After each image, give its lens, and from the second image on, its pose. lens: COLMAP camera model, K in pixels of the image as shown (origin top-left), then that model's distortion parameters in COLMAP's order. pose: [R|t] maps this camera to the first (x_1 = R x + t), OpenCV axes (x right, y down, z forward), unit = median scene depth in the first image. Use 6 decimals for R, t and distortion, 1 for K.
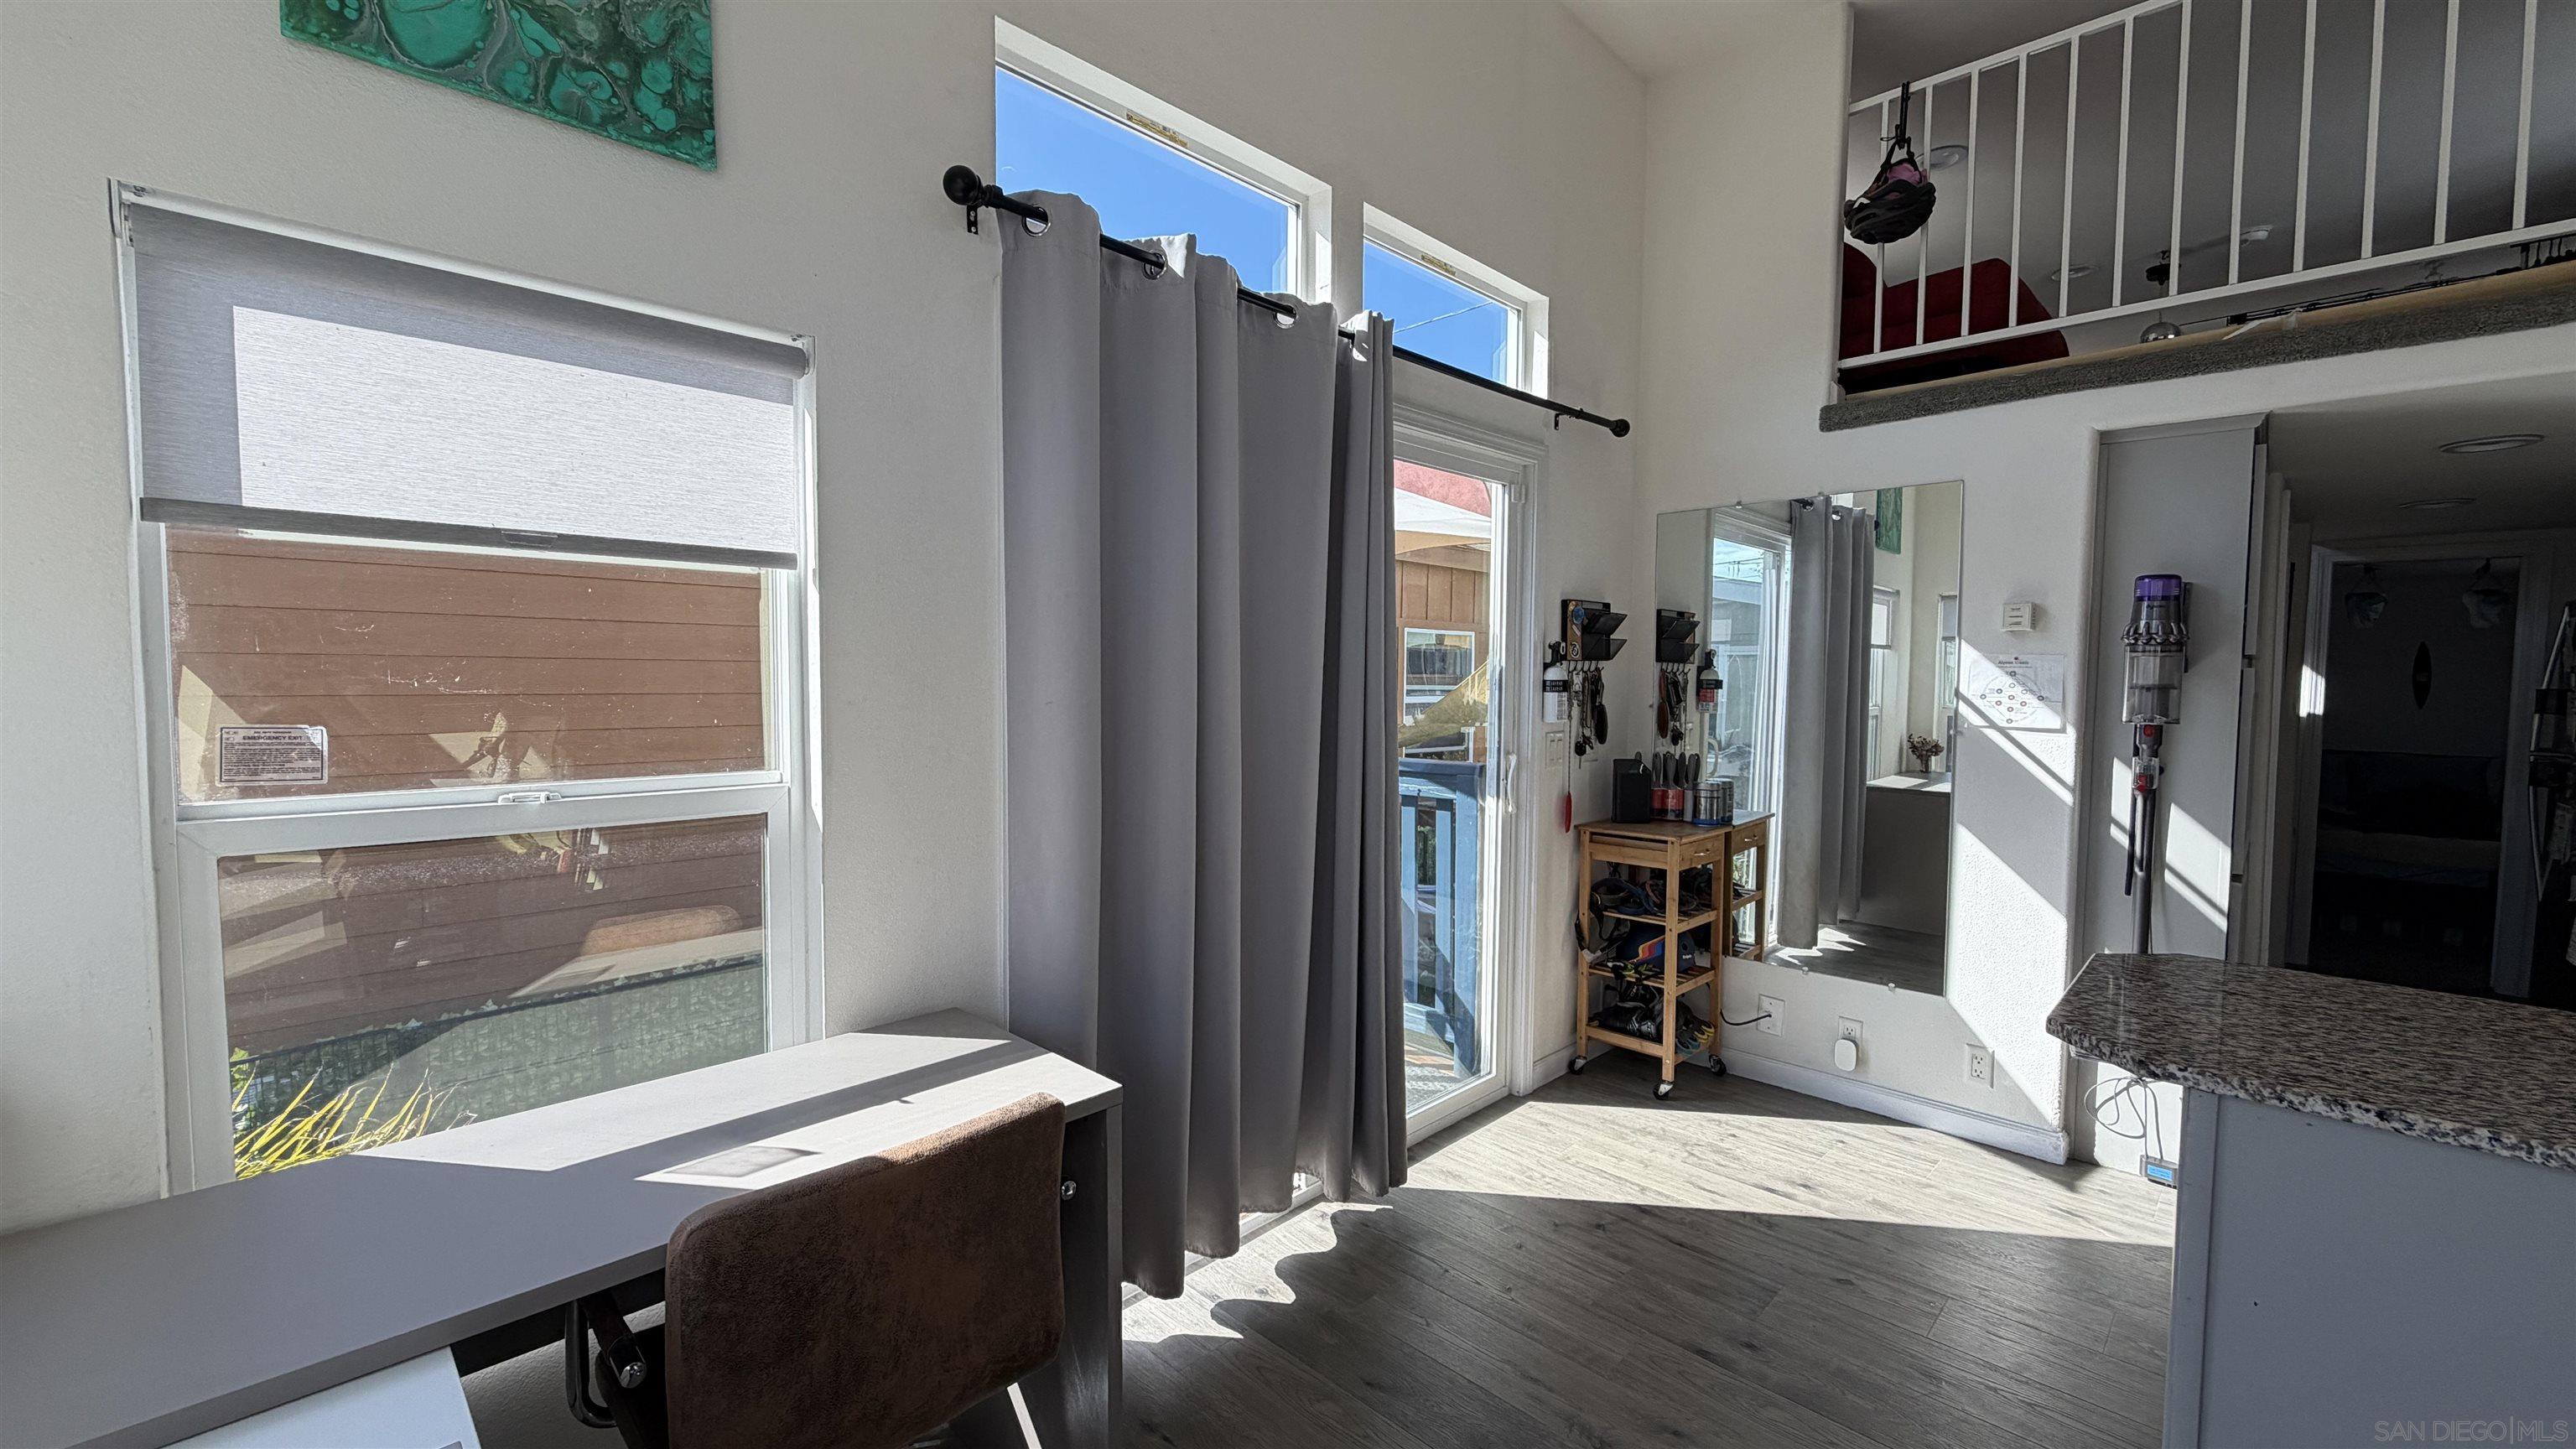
lens RADIAL K [[1023.1, 0, 1282.1], [0, 1023.1, 726.7], [0, 0, 1]] dist [0.000300, -0.000306]
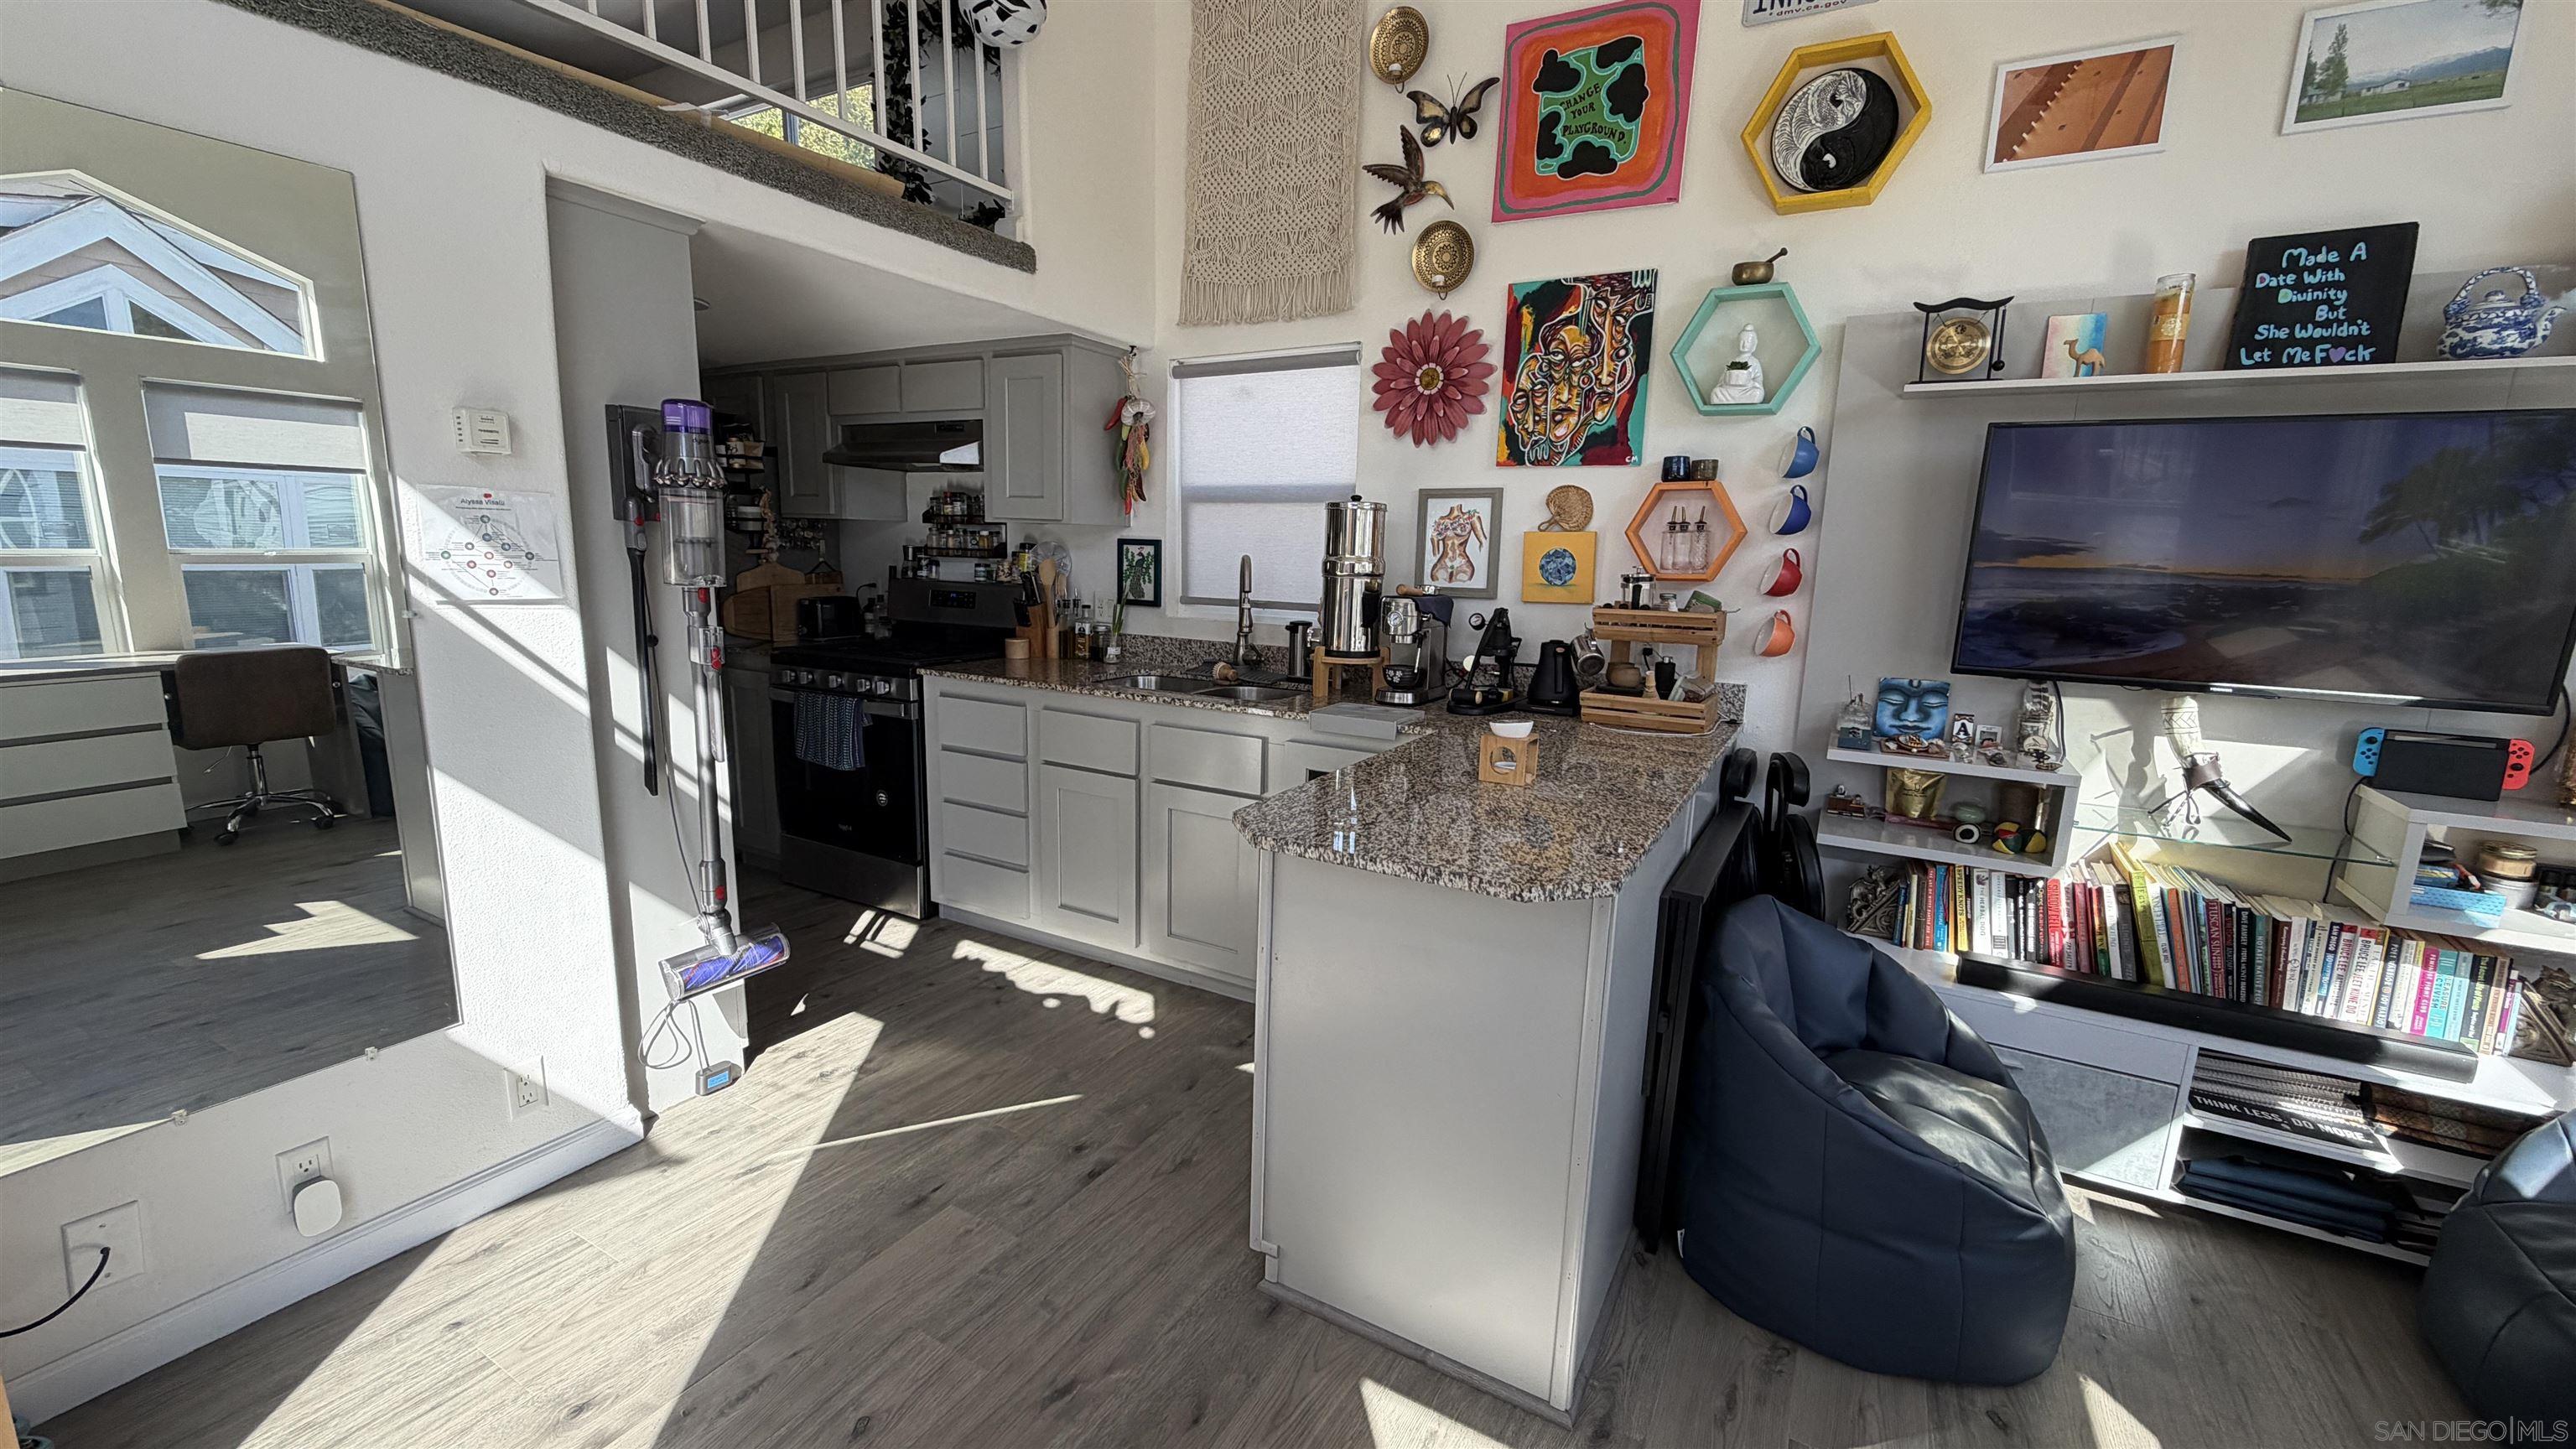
lens RADIAL K [[1023.1, 0, 1277.6], [0, 1023.1, 727.5], [0, 0, 1]] dist [0.000300, -0.000306]
pose [[-0.253895, -0.188003, 0.948785, -0.065531], [0.019677, 0.979721, 0.199399, -0.039712], [-0.967032, 0.069295, -0.245047, 0.641303]]
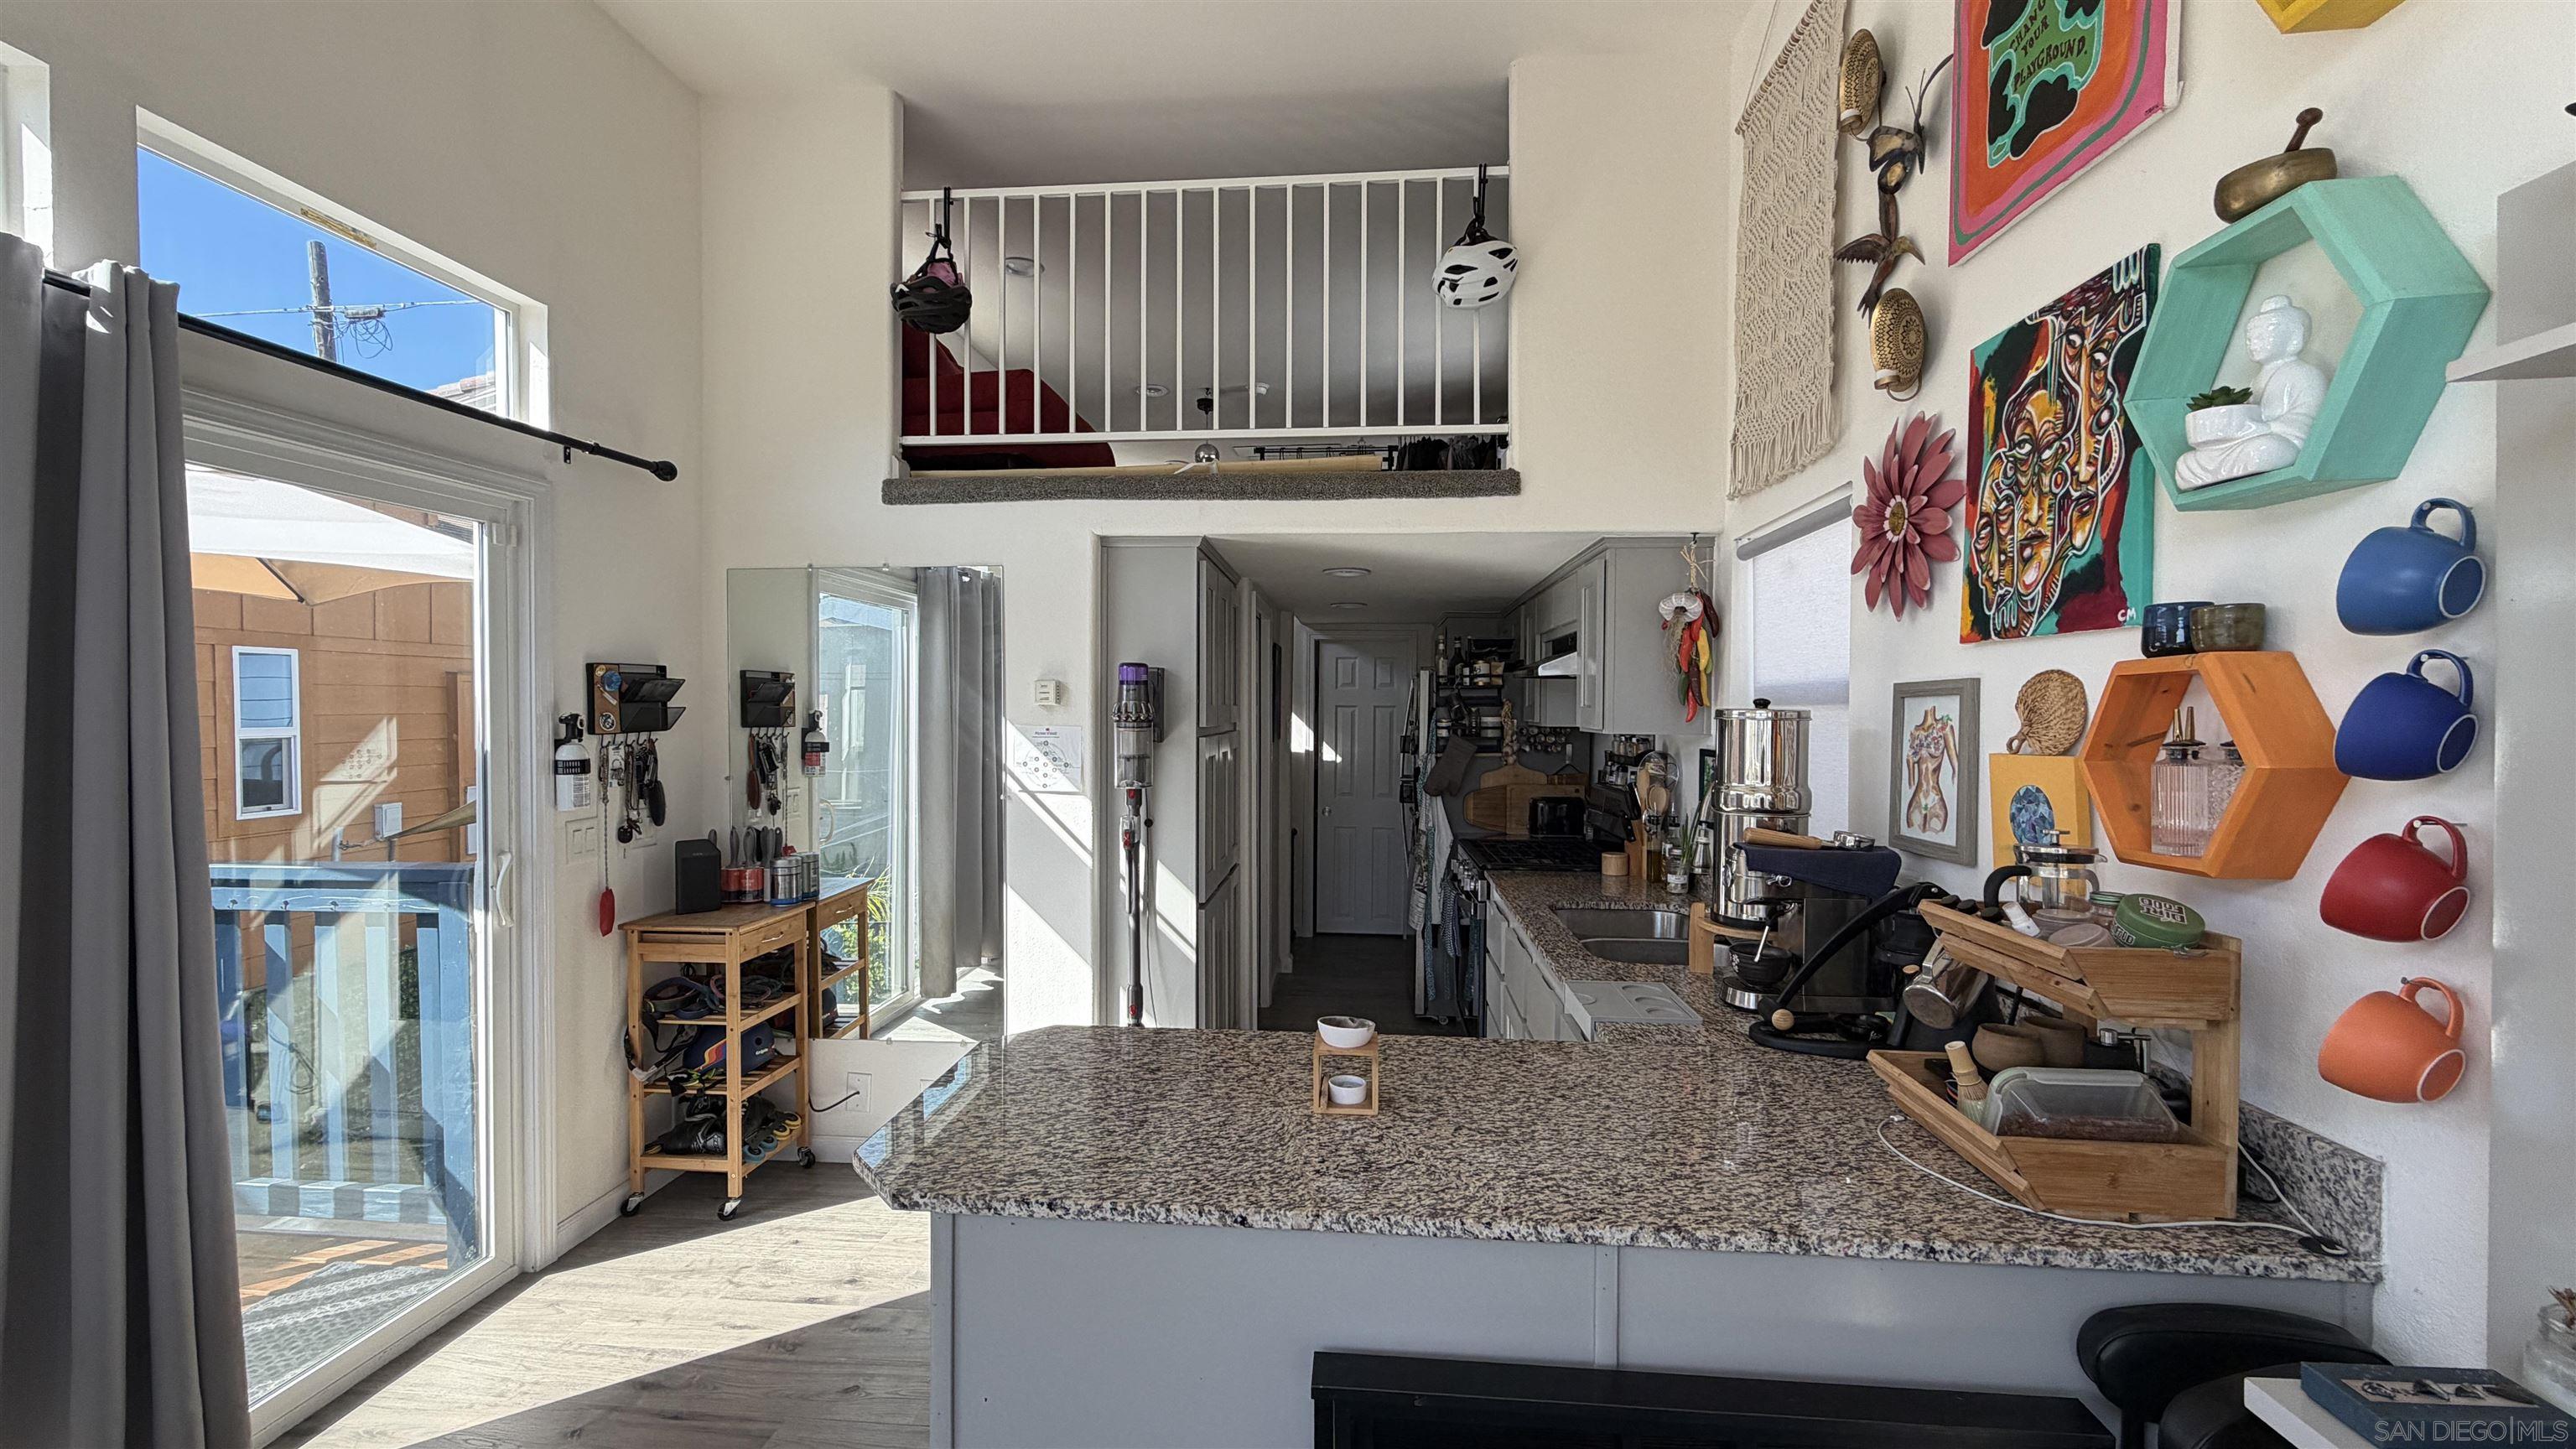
lens RADIAL K [[1023.1, 0, 1274.1], [0, 1023.1, 728.0], [0, 0, 1]] dist [0.000300, -0.000306]
pose [[0.771844, -0.017837, 0.635562, 0.188189], [0.034169, 0.999326, -0.013449, -0.042944], [-0.634893, 0.032097, 0.771933, -0.017378]]
